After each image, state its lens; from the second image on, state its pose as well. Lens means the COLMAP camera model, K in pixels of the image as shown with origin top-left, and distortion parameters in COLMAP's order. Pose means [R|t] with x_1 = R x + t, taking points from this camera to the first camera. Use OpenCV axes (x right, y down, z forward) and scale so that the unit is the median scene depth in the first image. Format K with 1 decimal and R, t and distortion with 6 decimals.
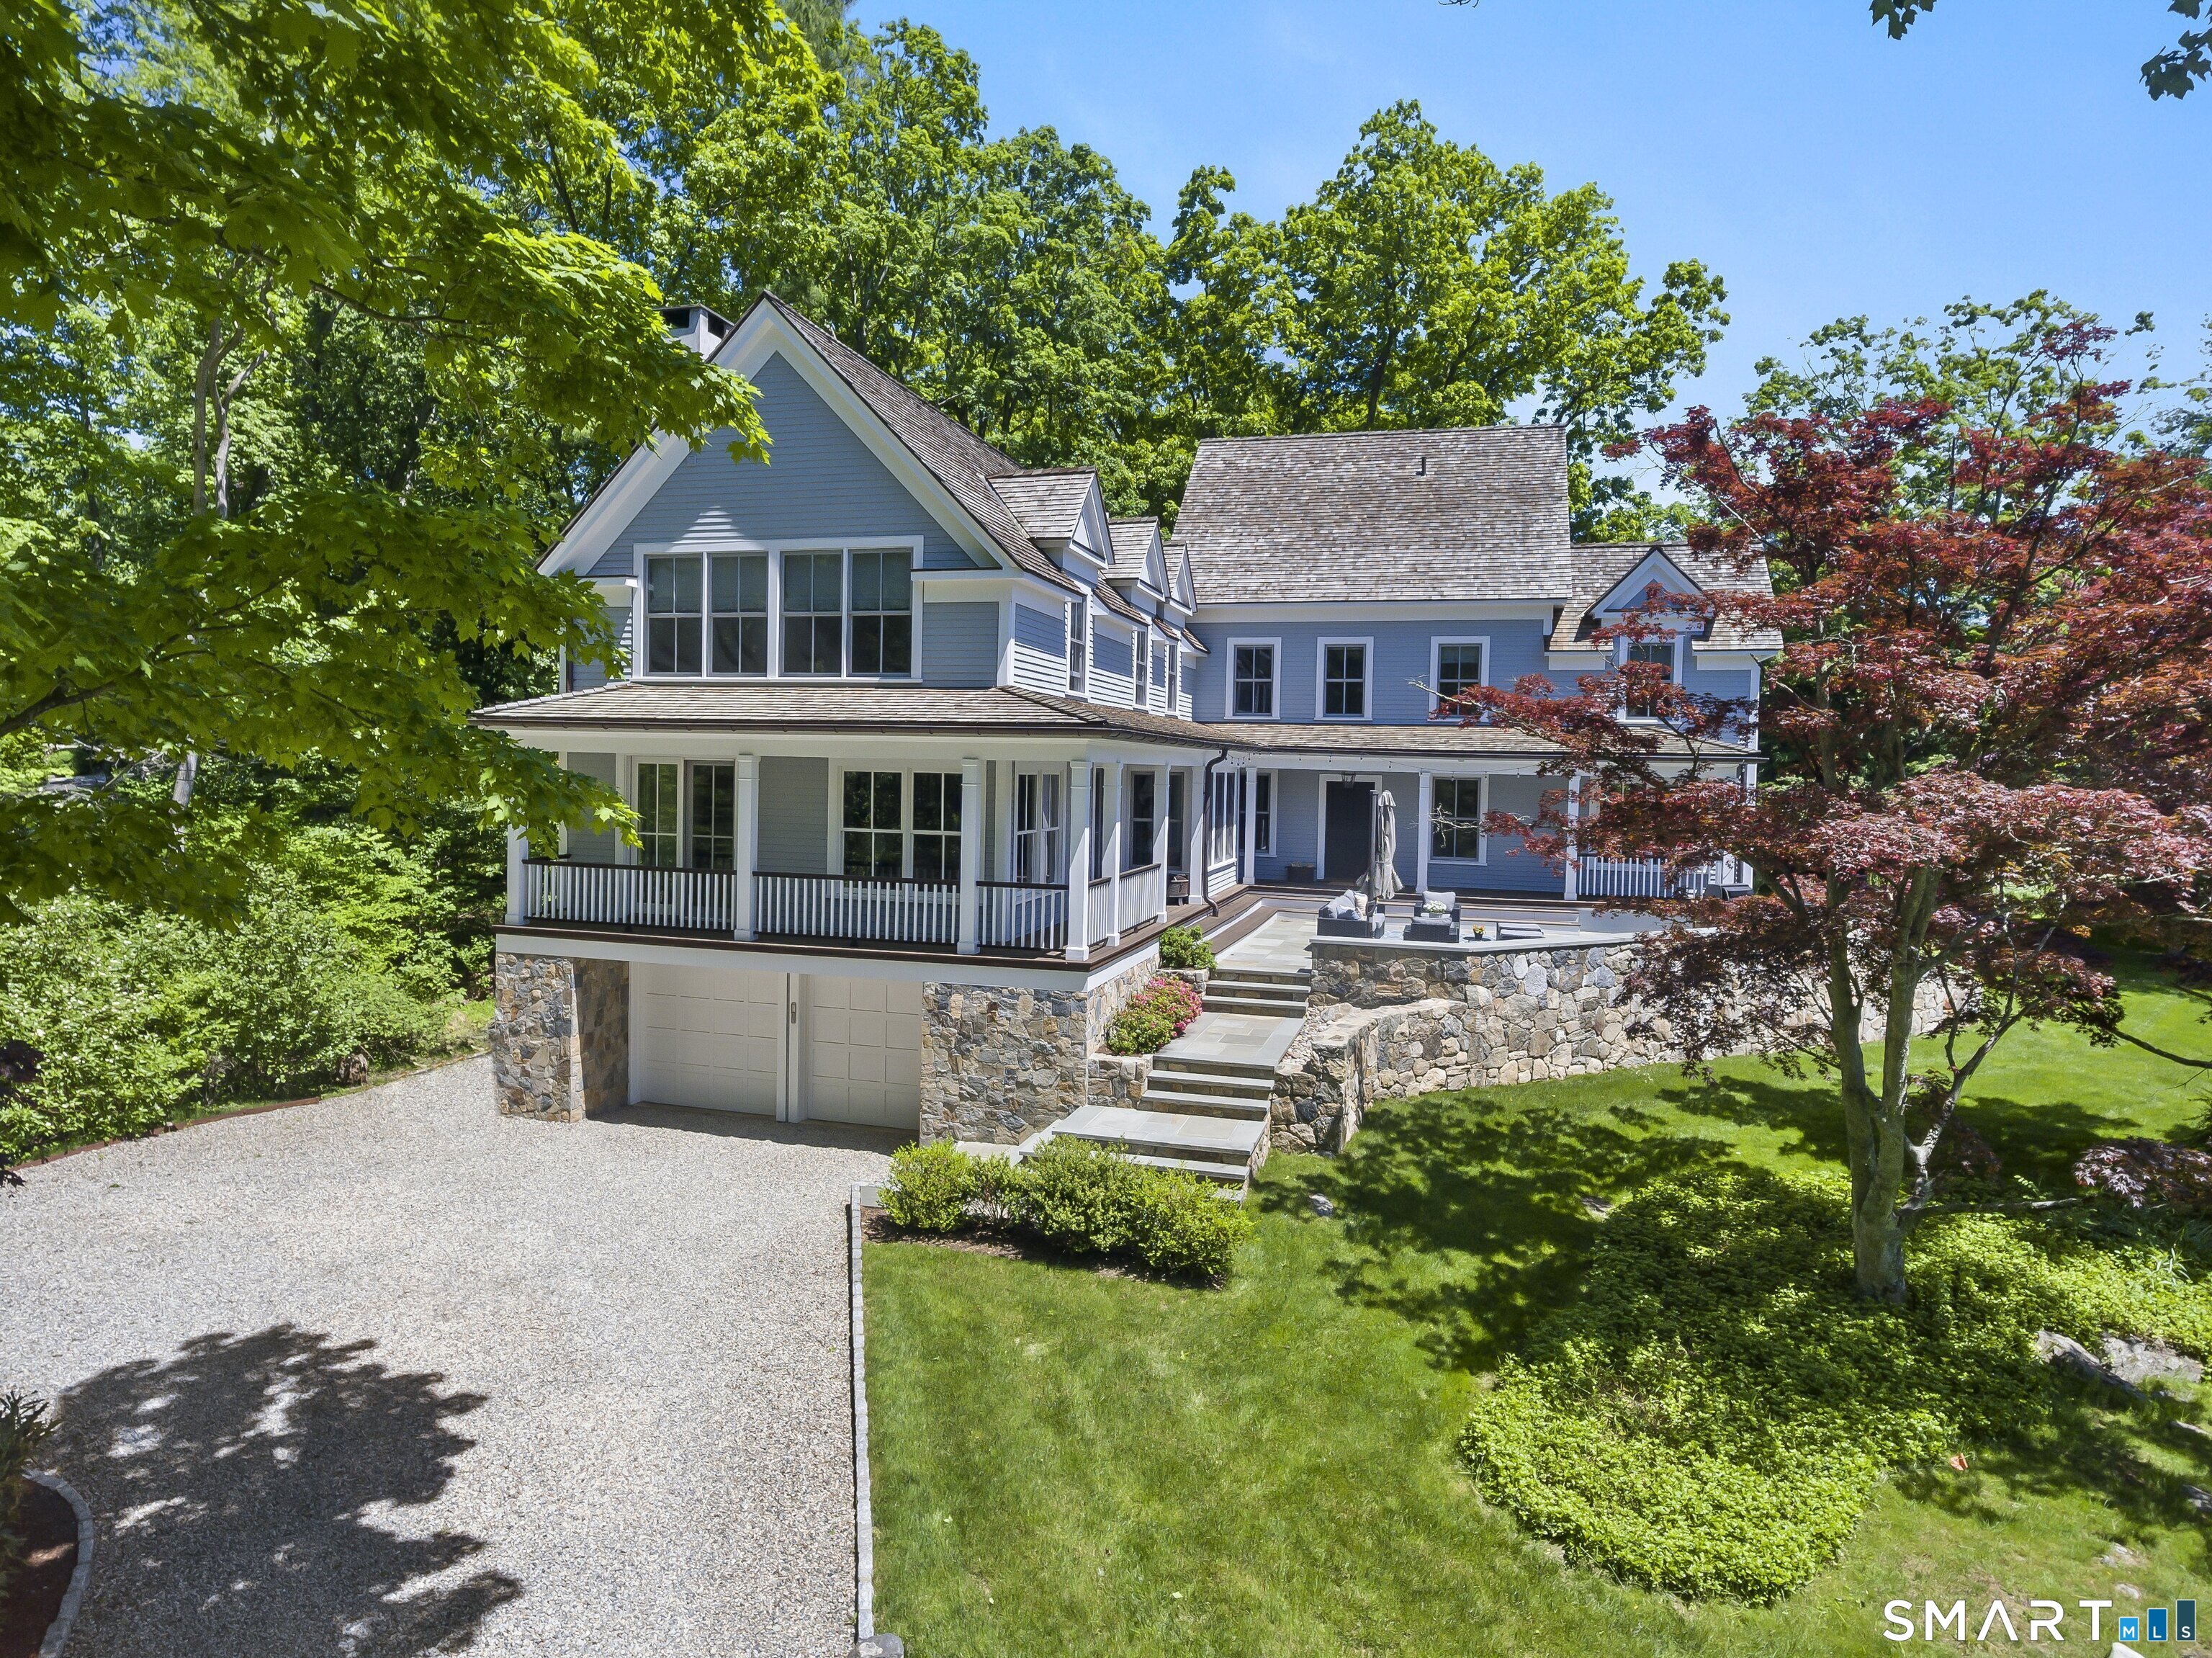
lens RADIAL K [[1293.1, 0, 1107.1], [0, 1293.1, 862.4], [0, 0, 1]] dist [-0.003207, -0.000170]
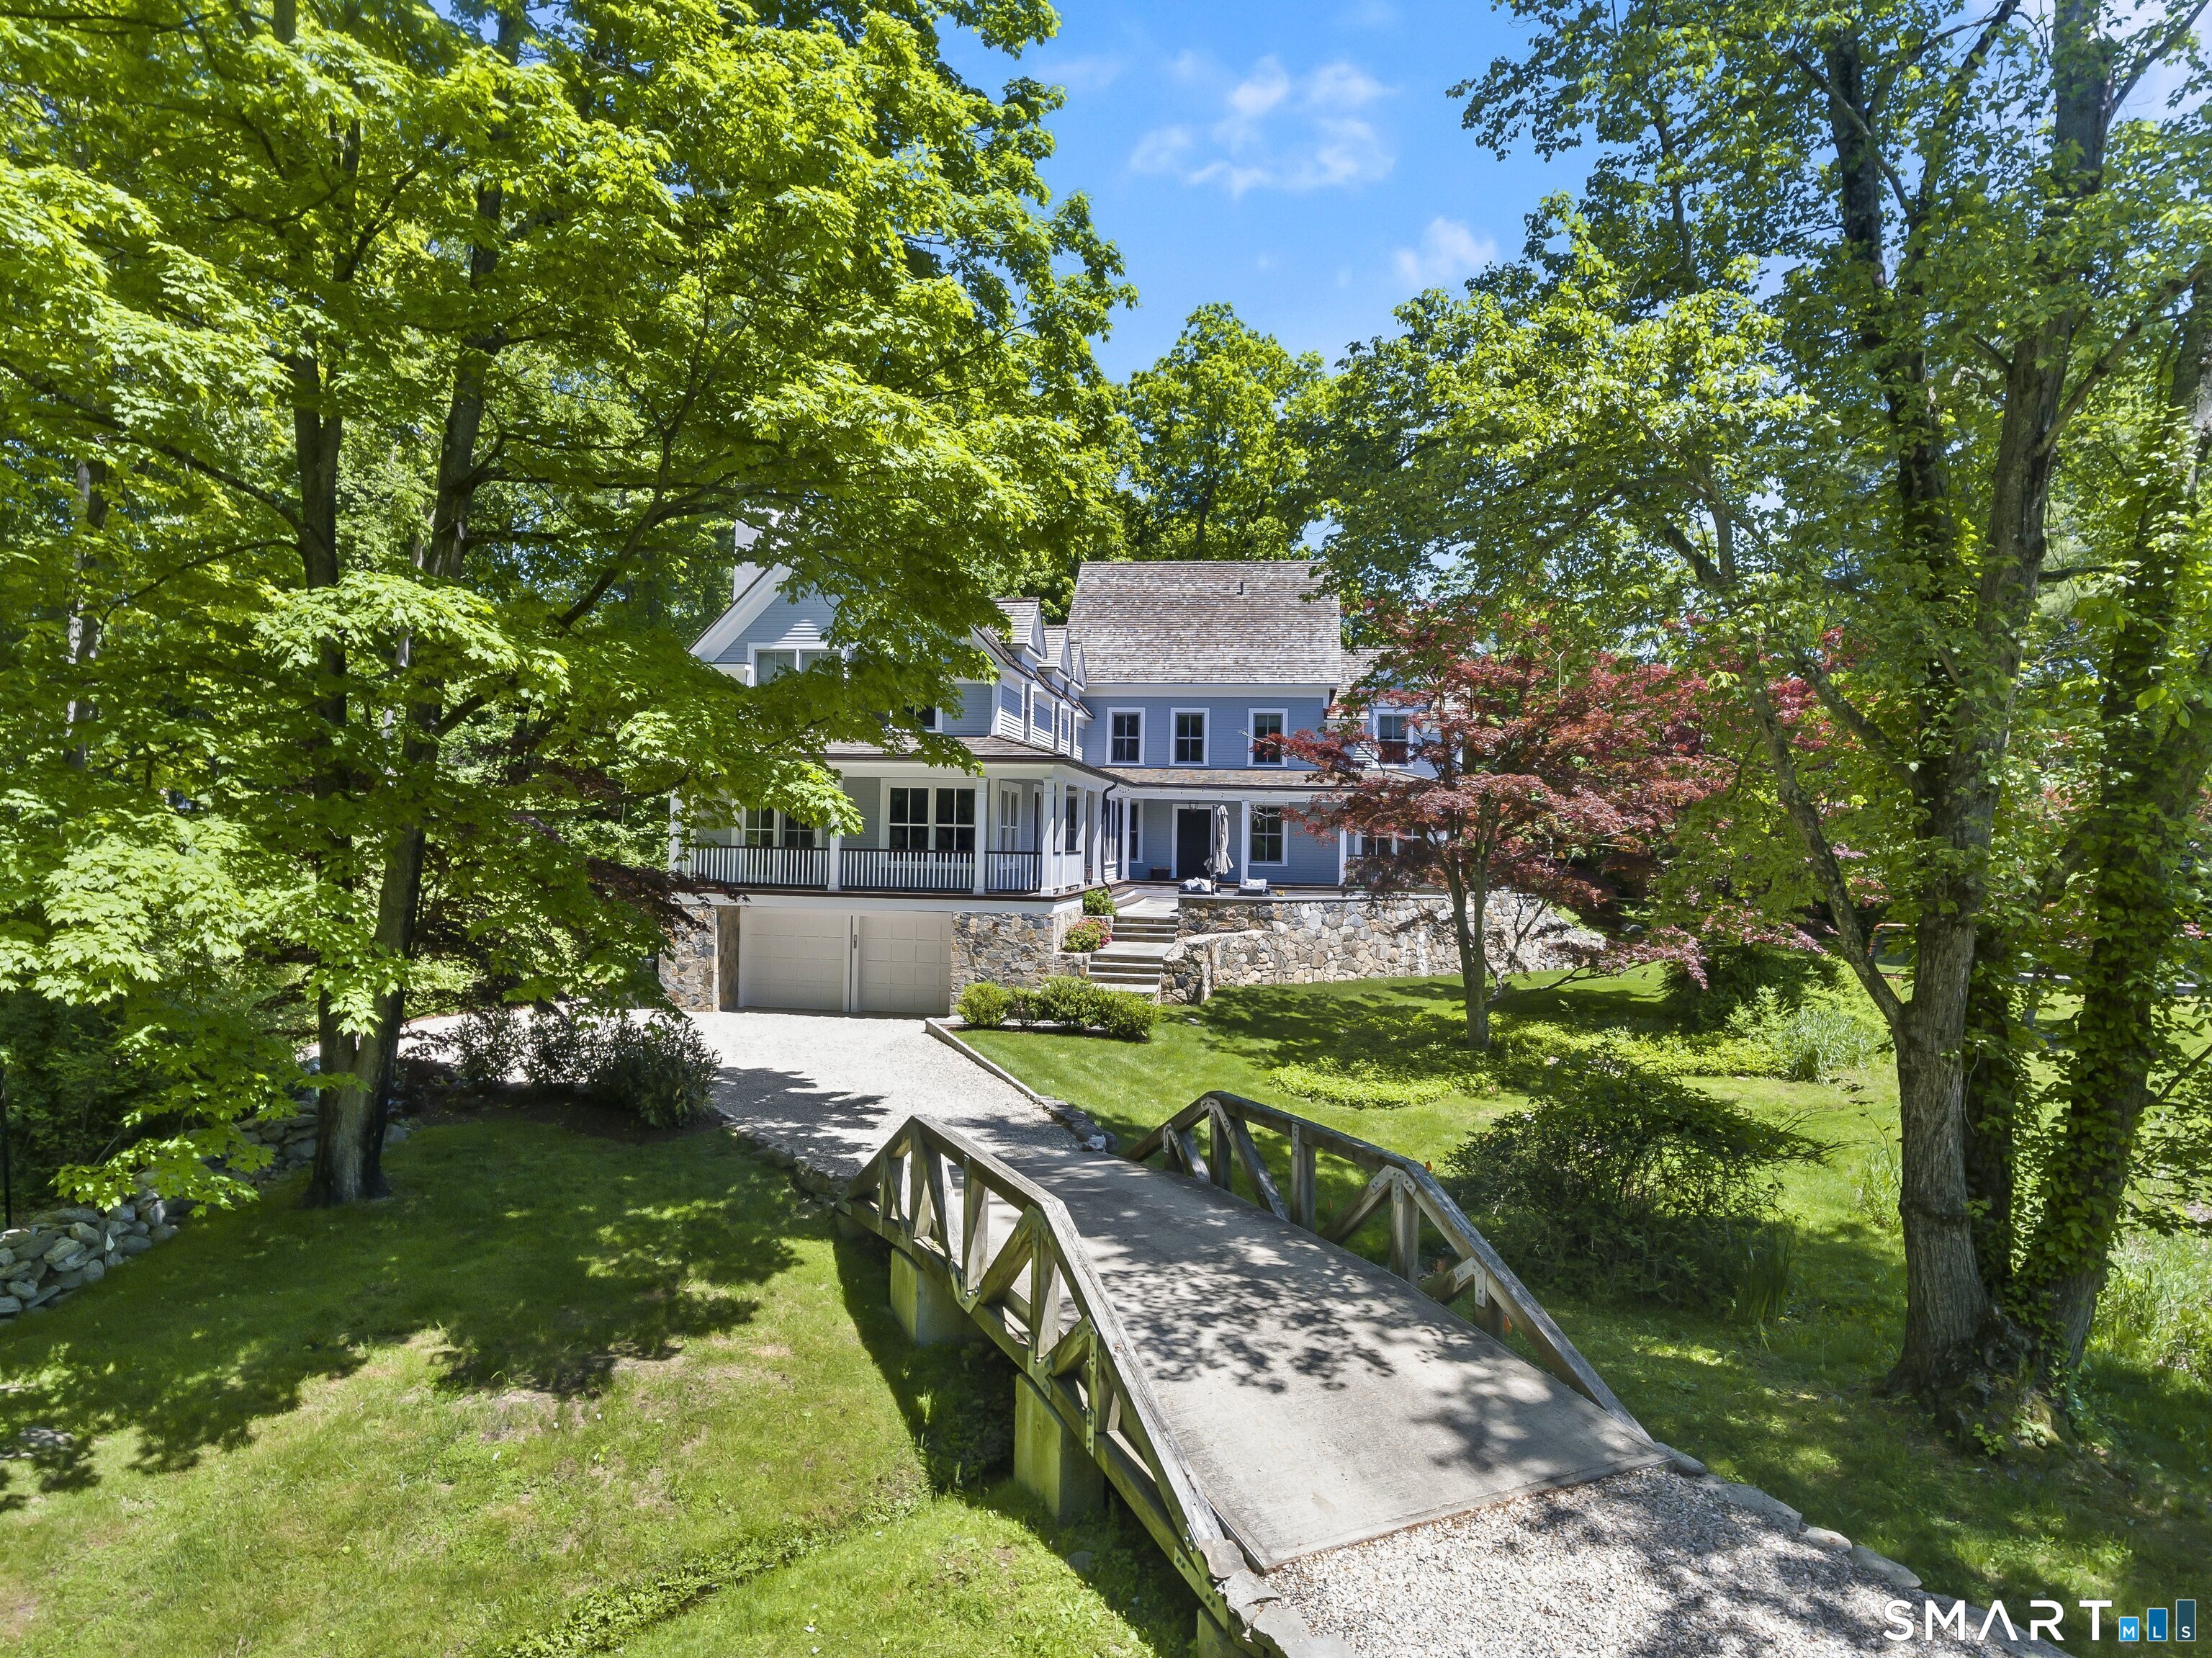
lens RADIAL K [[1293.1, 0, 1107.1], [0, 1293.1, 862.4], [0, 0, 1]] dist [-0.003207, -0.000170]
pose [[0.990967, -0.003122, 0.134067, -0.139561], [0.009958, 0.998682, -0.050347, 0.095457], [-0.133733, 0.051228, 0.989692, -0.559082]]
